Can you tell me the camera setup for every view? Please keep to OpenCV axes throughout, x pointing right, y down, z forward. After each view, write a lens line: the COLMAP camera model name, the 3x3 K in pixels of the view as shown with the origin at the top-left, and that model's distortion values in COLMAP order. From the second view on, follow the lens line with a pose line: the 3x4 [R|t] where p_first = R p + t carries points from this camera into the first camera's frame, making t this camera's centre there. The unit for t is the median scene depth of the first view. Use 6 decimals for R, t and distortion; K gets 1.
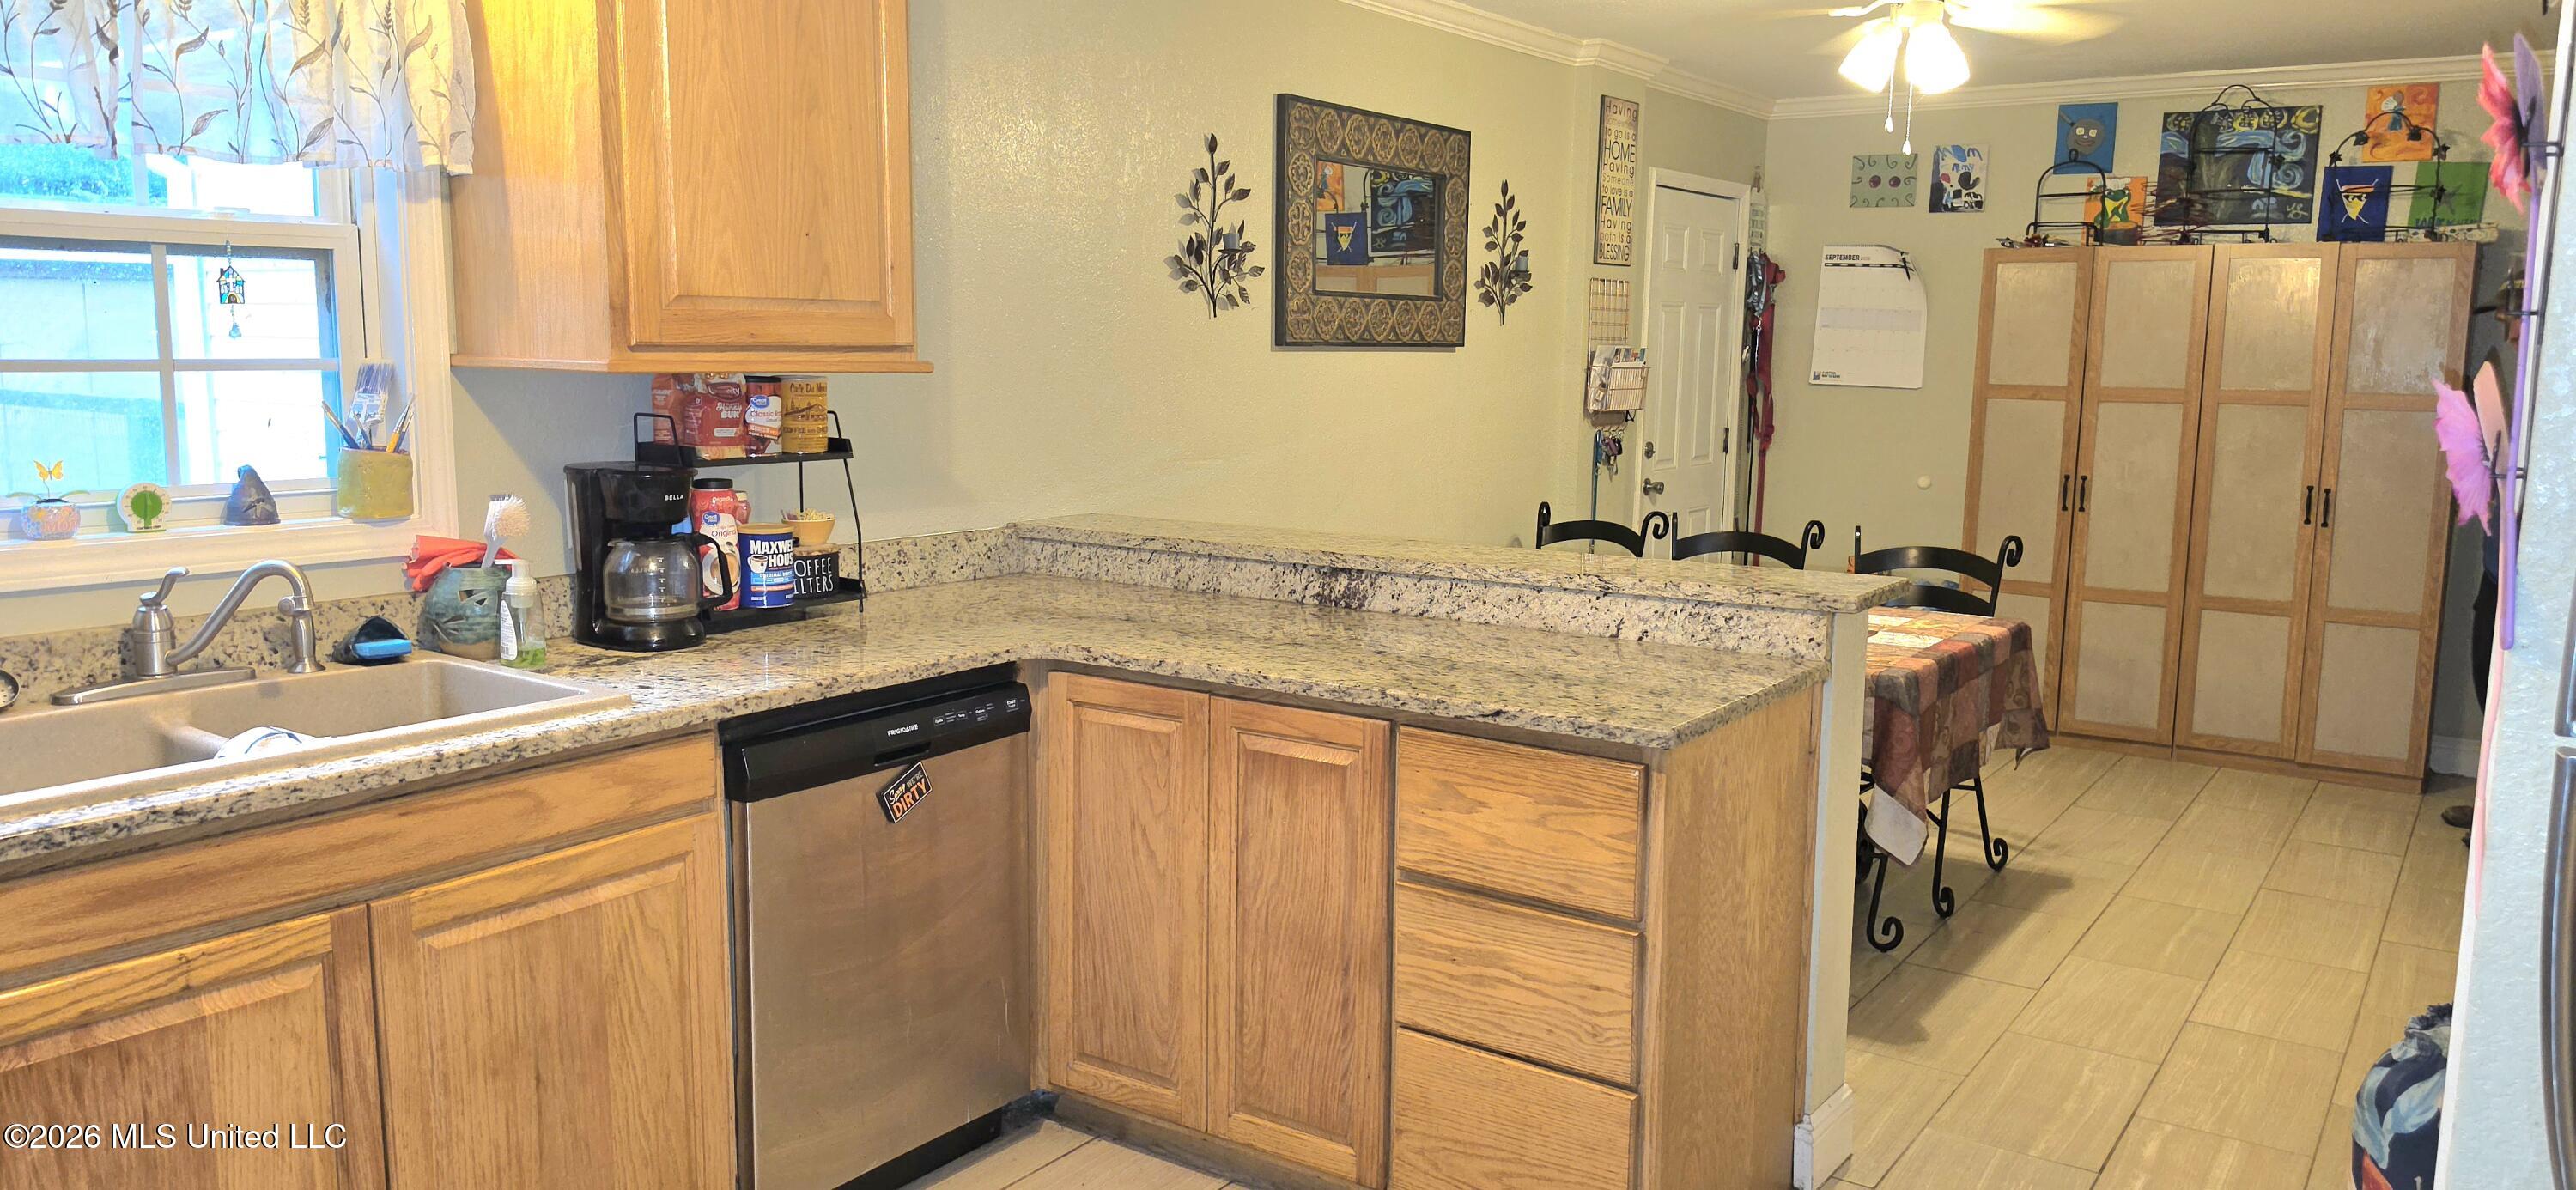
lens RADIAL K [[1763.8, 0, 1288.0], [0, 1763.8, 595.0], [0, 0, 1]] dist [0.039854, -0.048215]
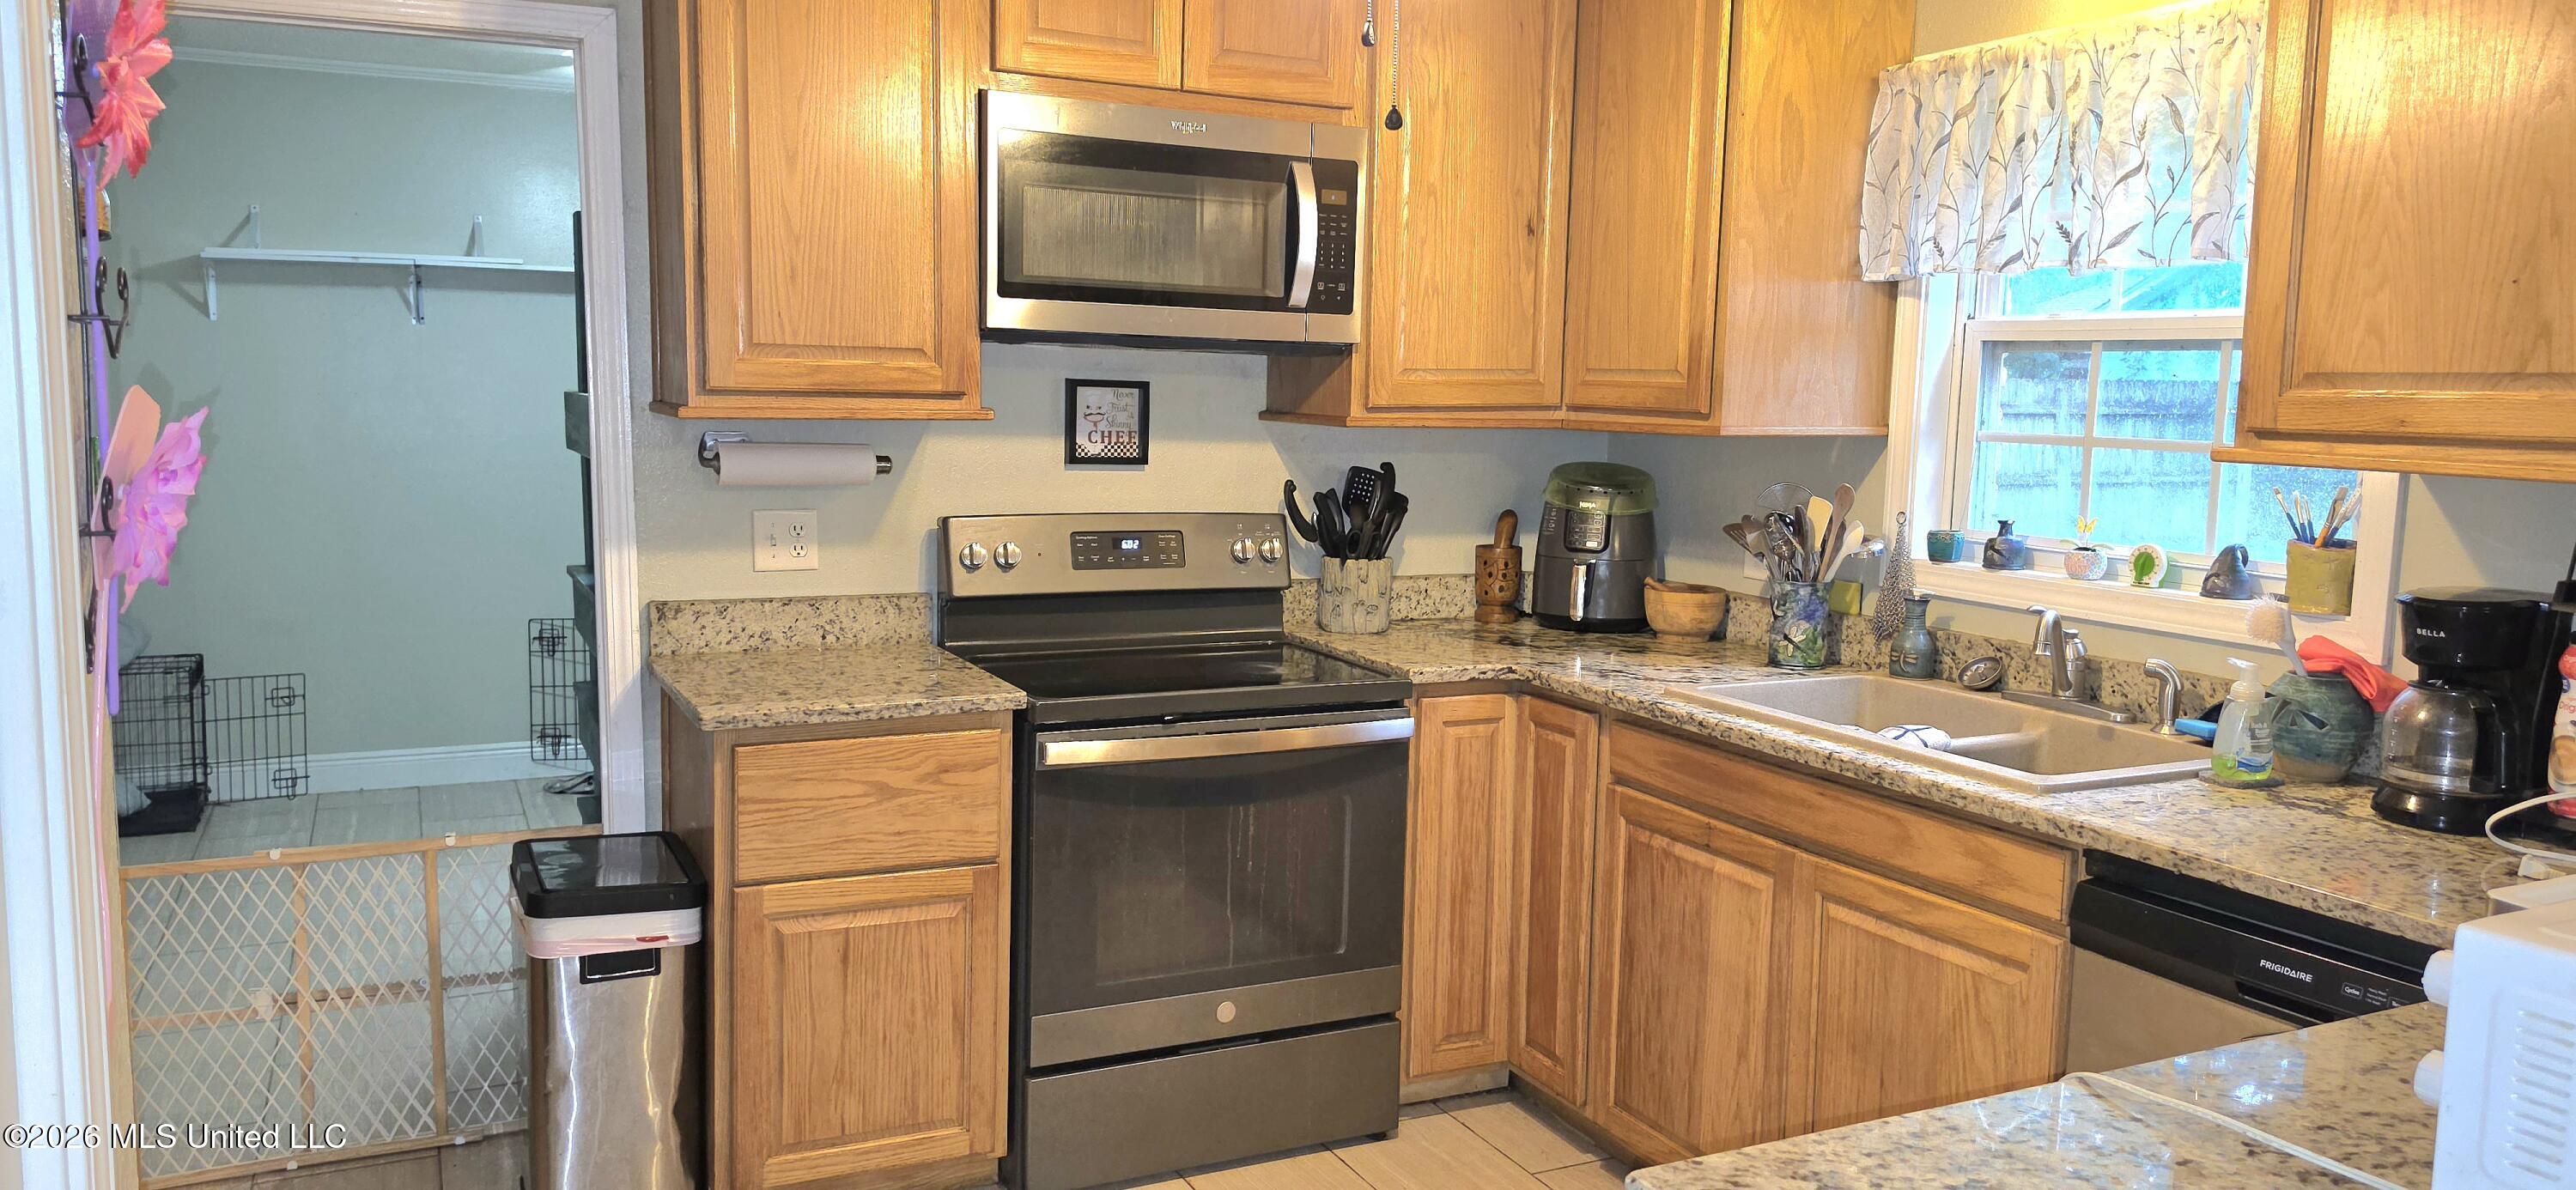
lens RADIAL K [[1763.8, 0, 1288.0], [0, 1763.8, 595.0], [0, 0, 1]] dist [0.039854, -0.048215]
pose [[-0.475781, 0.081579, -0.875773, 0.691707], [-0.158158, 0.971525, 0.176421, -0.157153], [0.865228, 0.222449, -0.449331, 1.104221]]
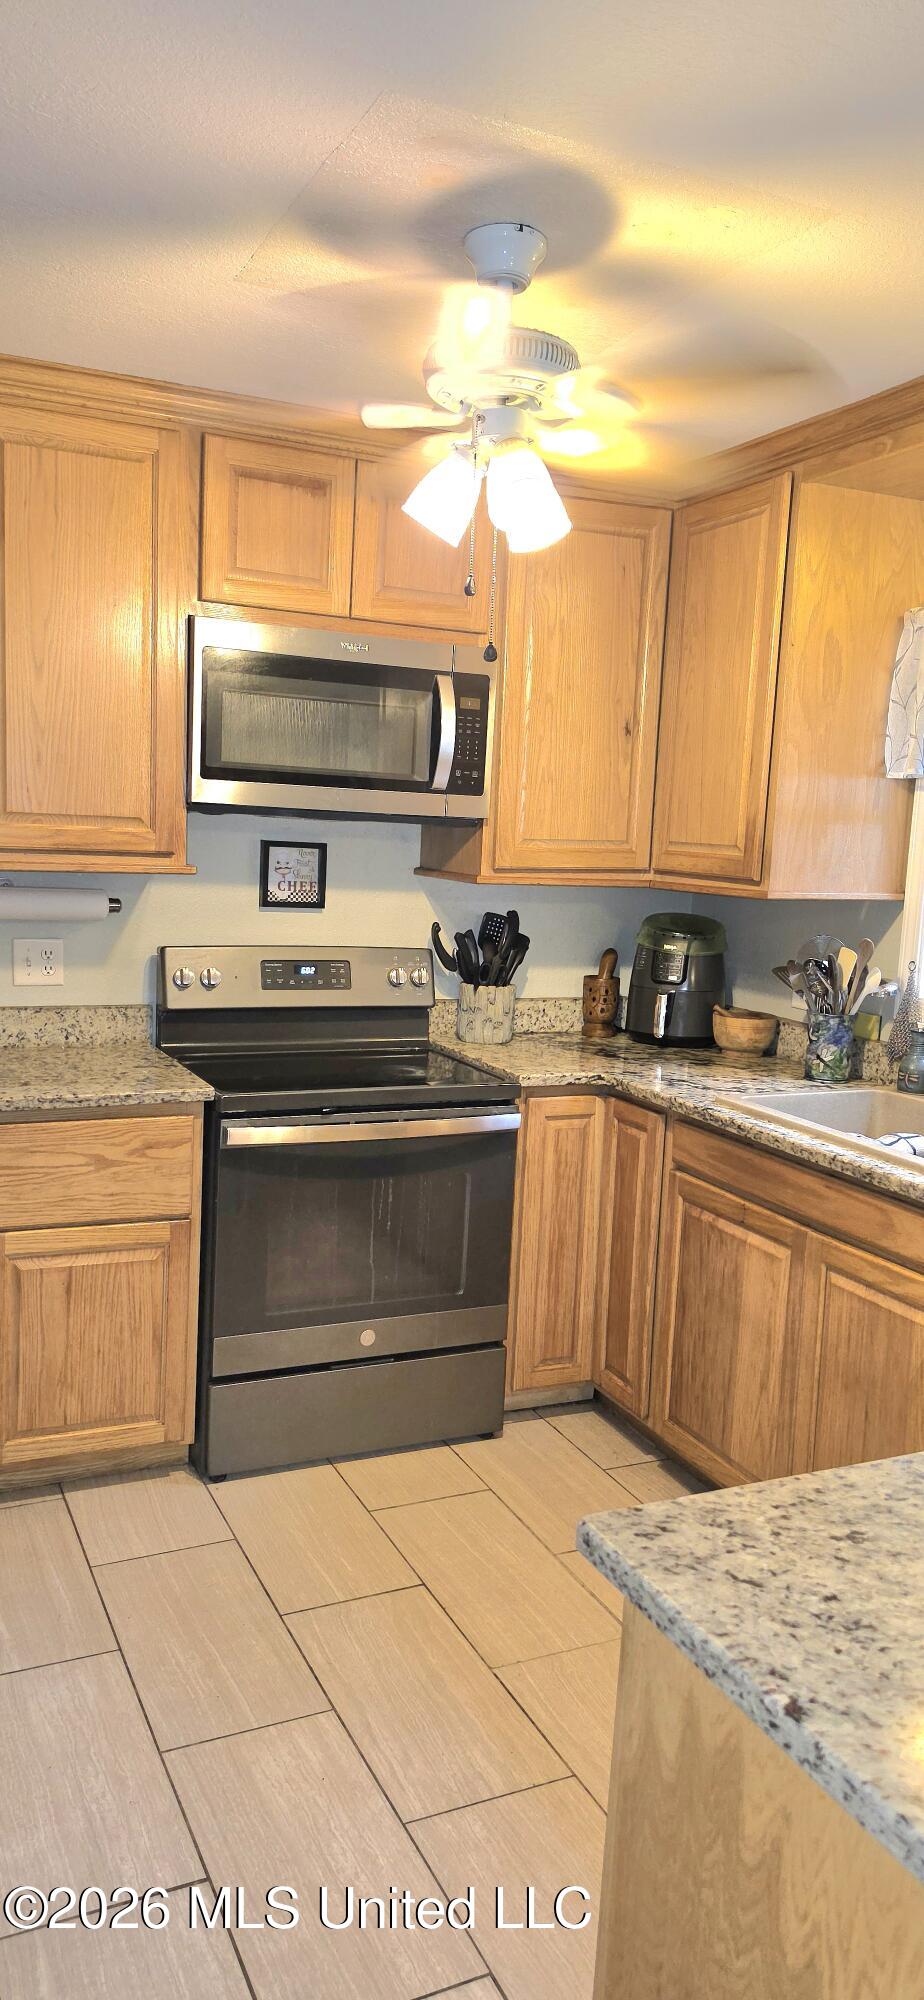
lens RADIAL K [[1369.0, 0, 444.1], [0, 1369.0, 1021.6], [0, 0, 1]] dist [0.031284, -0.000287]
pose [[-0.501449, 0.087795, -0.860721, 0.655160], [-0.178088, 0.963061, 0.201986, -0.187623], [0.846660, 0.254570, -0.467291, 1.142533]]
